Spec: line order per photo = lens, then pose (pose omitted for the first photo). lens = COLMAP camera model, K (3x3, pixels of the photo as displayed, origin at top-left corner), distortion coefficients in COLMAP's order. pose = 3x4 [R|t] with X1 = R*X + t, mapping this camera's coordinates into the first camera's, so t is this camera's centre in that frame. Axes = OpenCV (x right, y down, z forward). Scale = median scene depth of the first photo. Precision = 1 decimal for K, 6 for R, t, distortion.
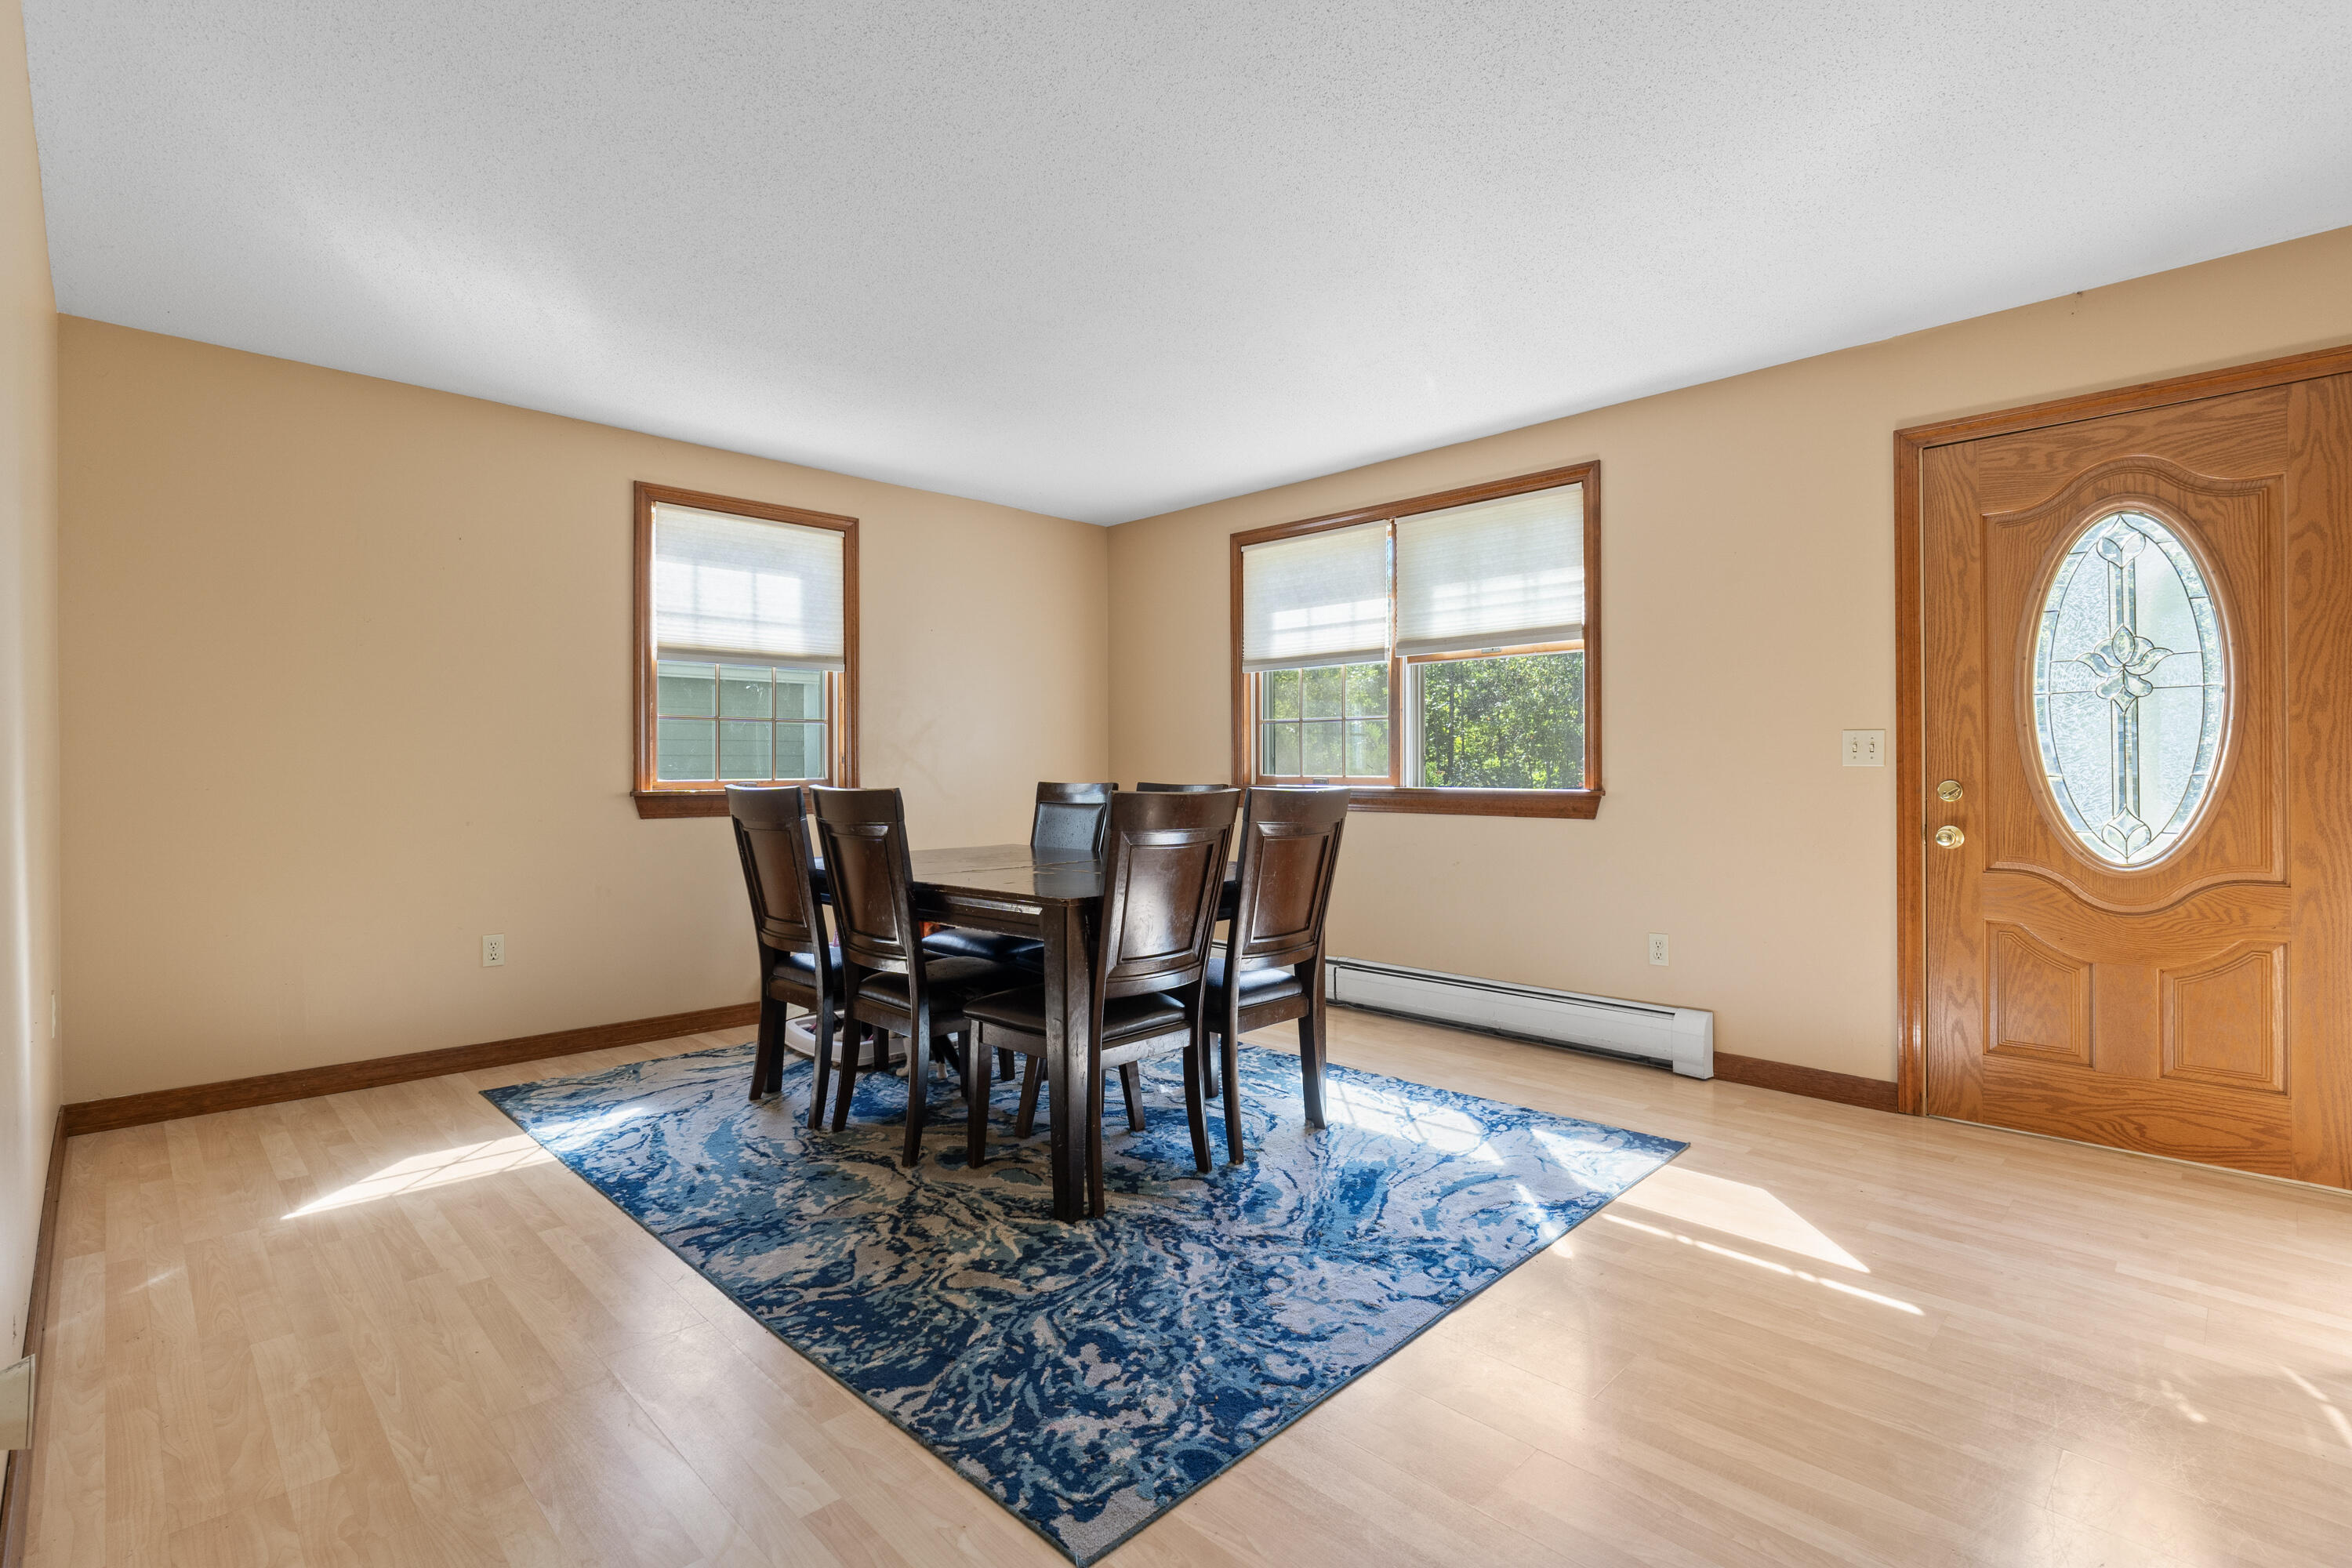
lens RADIAL K [[1094.4, 0, 1169.7], [0, 1094.4, 770.5], [0, 0, 1]] dist [-0.009406, 0.001496]
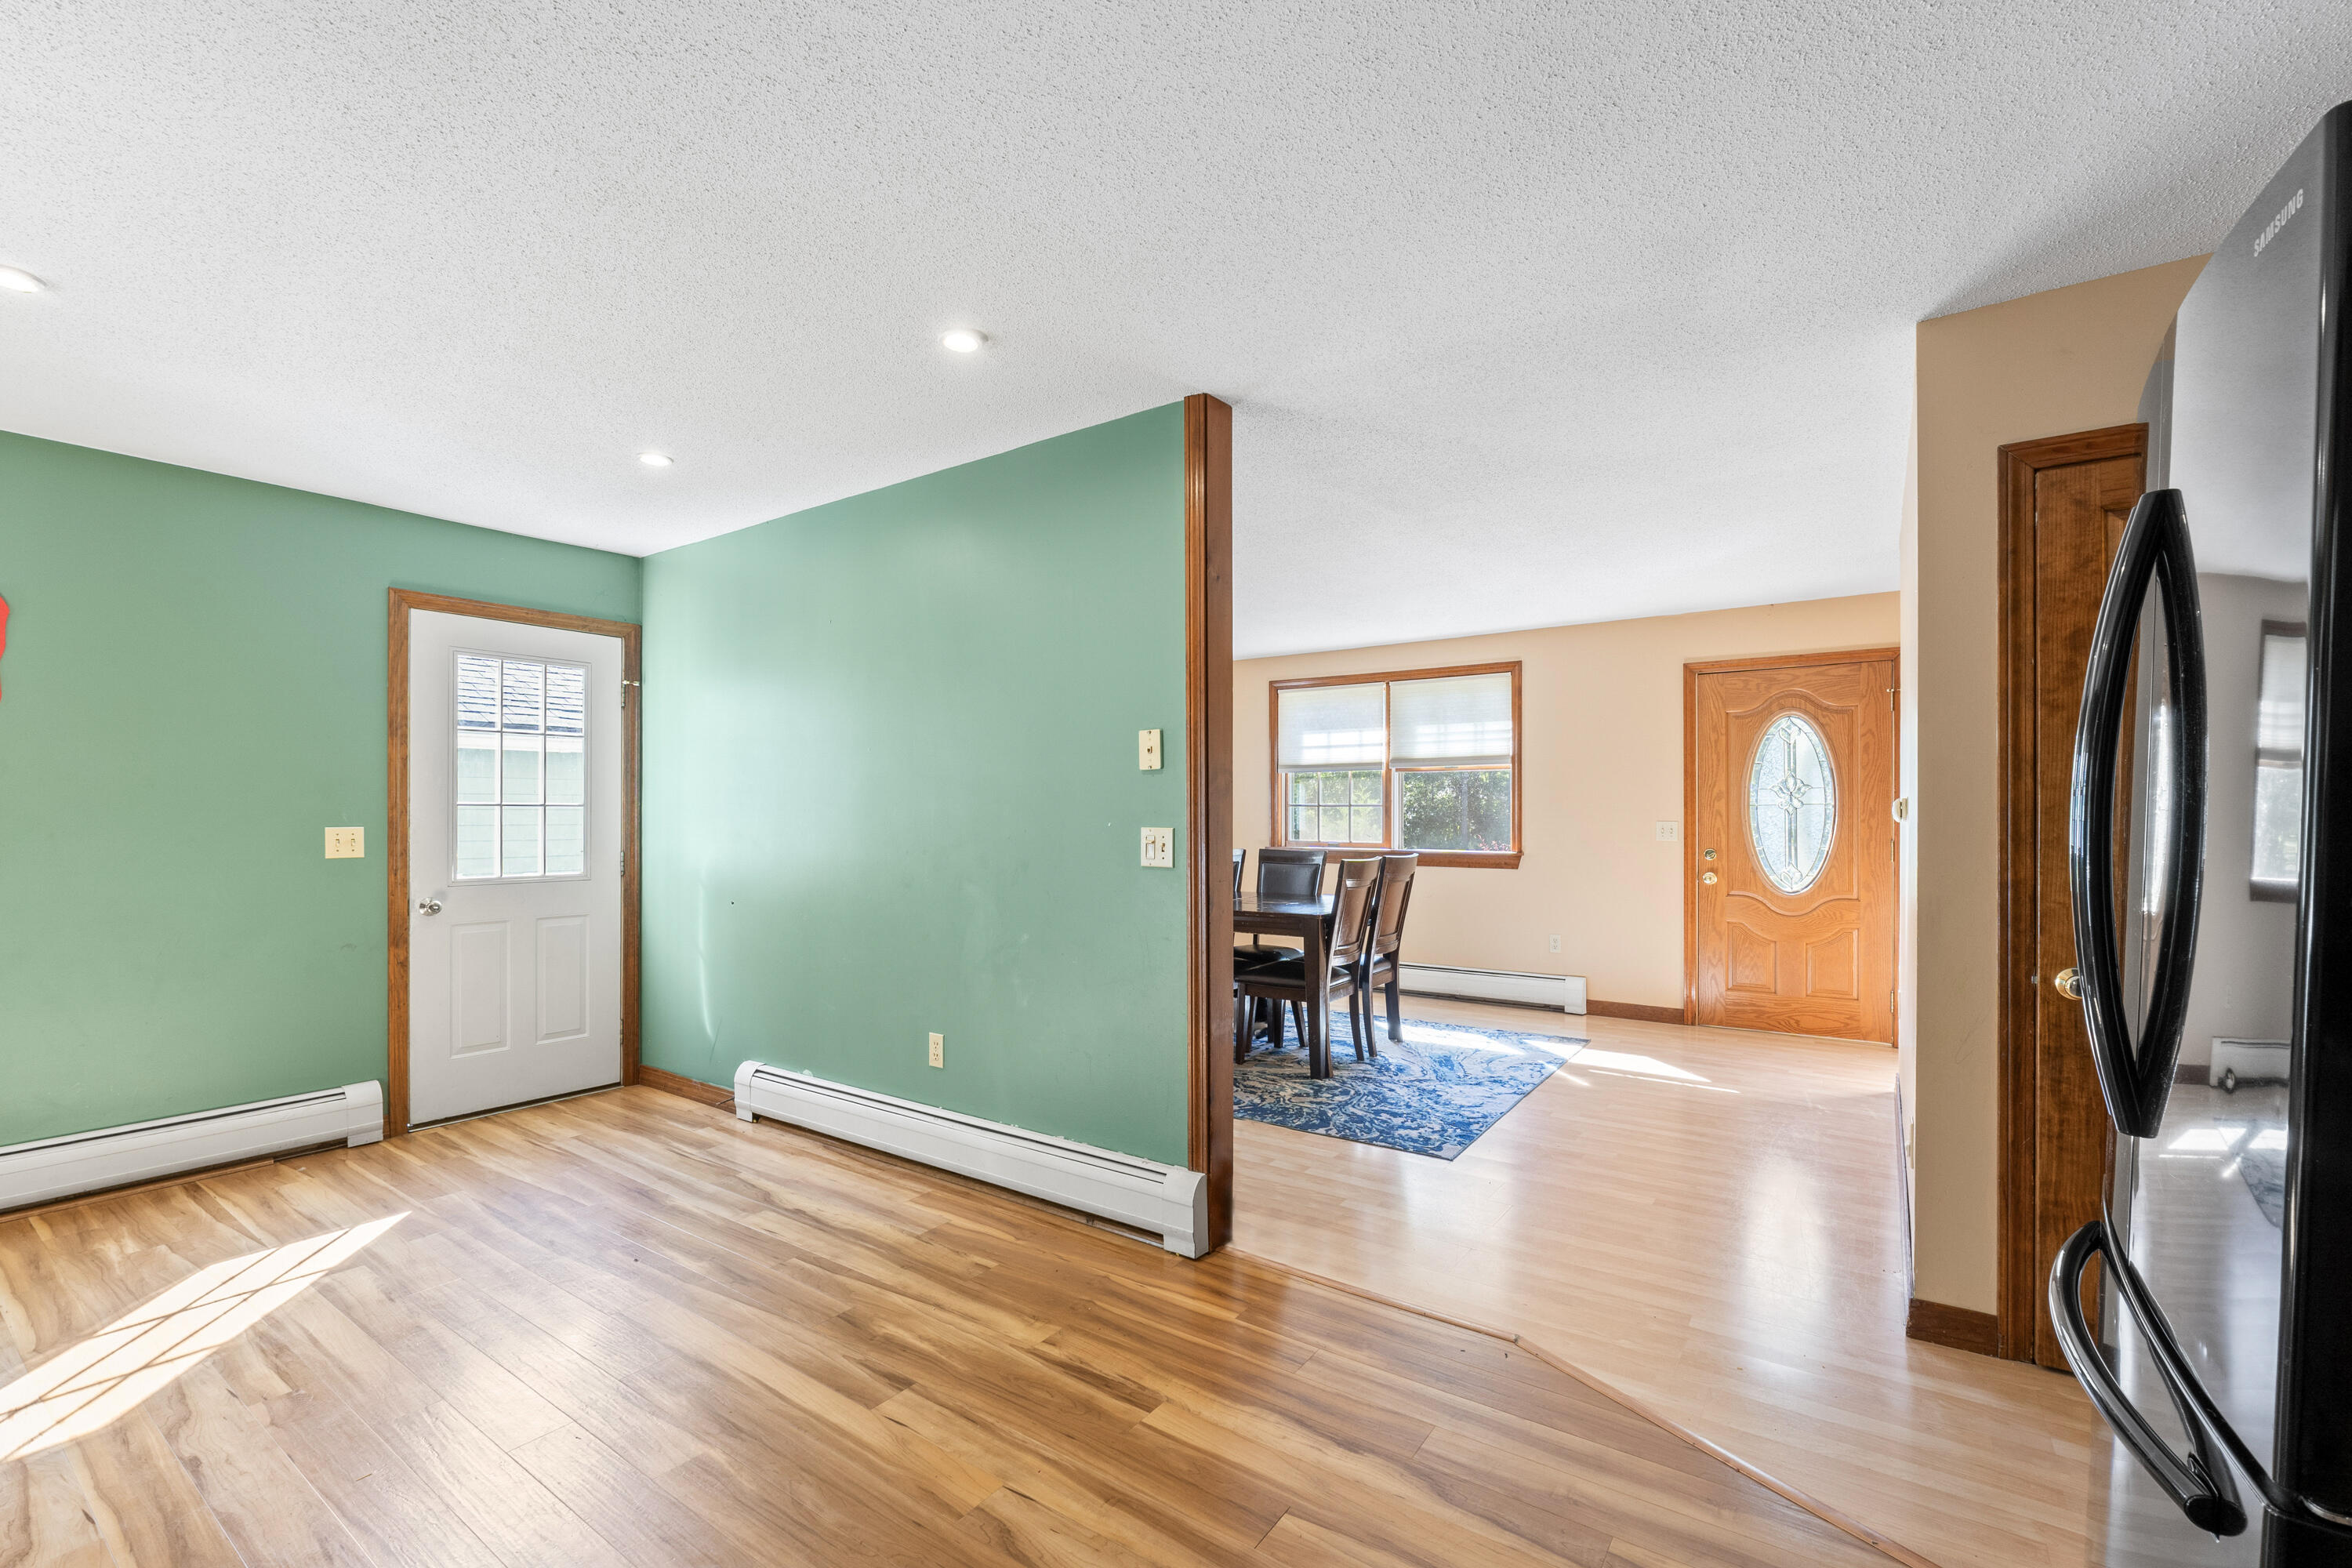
lens RADIAL K [[1009.8, 0, 1175.0], [0, 1009.8, 817.1], [0, 0, 1]] dist [-0.008831, -0.000021]
pose [[0.984482, 0.001134, 0.175484, -0.551668], [-0.001437, 0.999998, 0.001600, -0.051167], [-0.175482, -0.001827, 0.984481, -0.612325]]
